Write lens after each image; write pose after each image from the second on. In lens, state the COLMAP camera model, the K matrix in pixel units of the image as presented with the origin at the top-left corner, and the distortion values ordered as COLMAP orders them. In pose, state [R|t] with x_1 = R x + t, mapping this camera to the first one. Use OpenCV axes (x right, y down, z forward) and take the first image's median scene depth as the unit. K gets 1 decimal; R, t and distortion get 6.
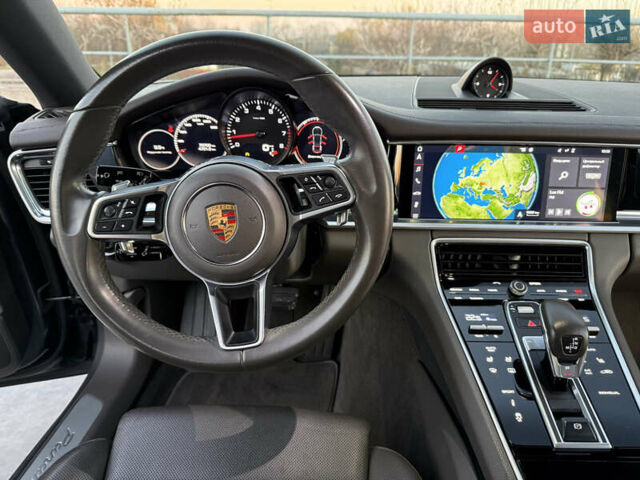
lens RADIAL K [[451.9, 0, 328.8], [0, 451.9, 245.1], [0, 0, 1]] dist [0.036020, -0.056091]
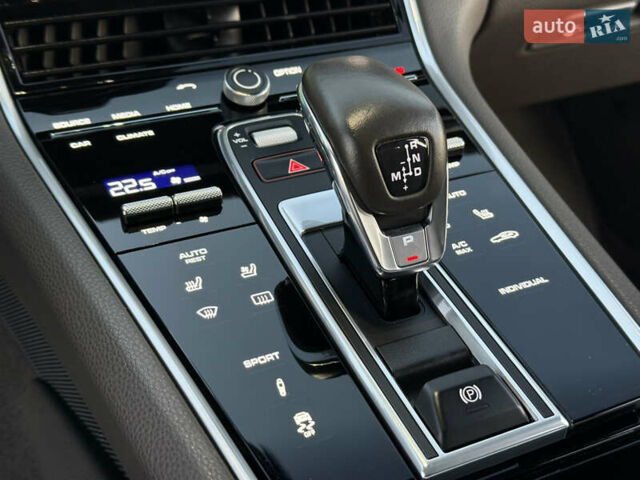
lens RADIAL K [[904.6, 0, 326.6], [0, 904.6, 245.9], [0, 0, 1]] dist [0.074968, 0.000000]
pose [[0.889551, -0.225046, 0.397559, 0.166900], [0.206277, 0.974346, 0.089996, 0.162634], [-0.407614, 0.001951, 0.913152, 0.337353]]
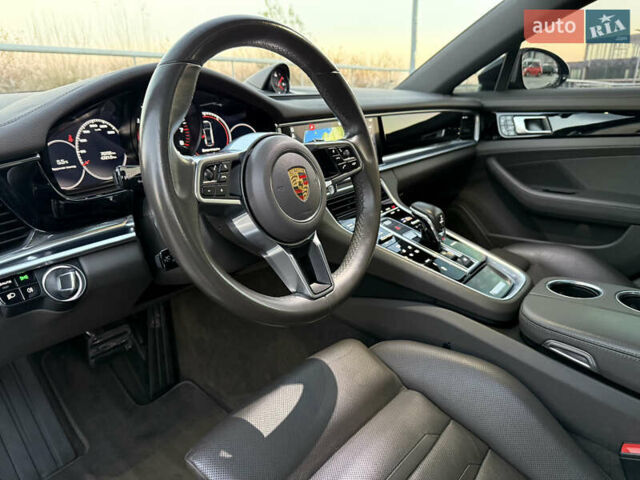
lens RADIAL K [[454.0, 0, 324.9], [0, 454.0, 237.3], [0, 0, 1]] dist [-0.037723, -0.009304]
pose [[0.602491, -0.269995, 0.751071, -0.791897], [0.335341, 0.939584, 0.068759, 0.012938], [-0.724259, 0.210438, 0.656631, 0.187218]]
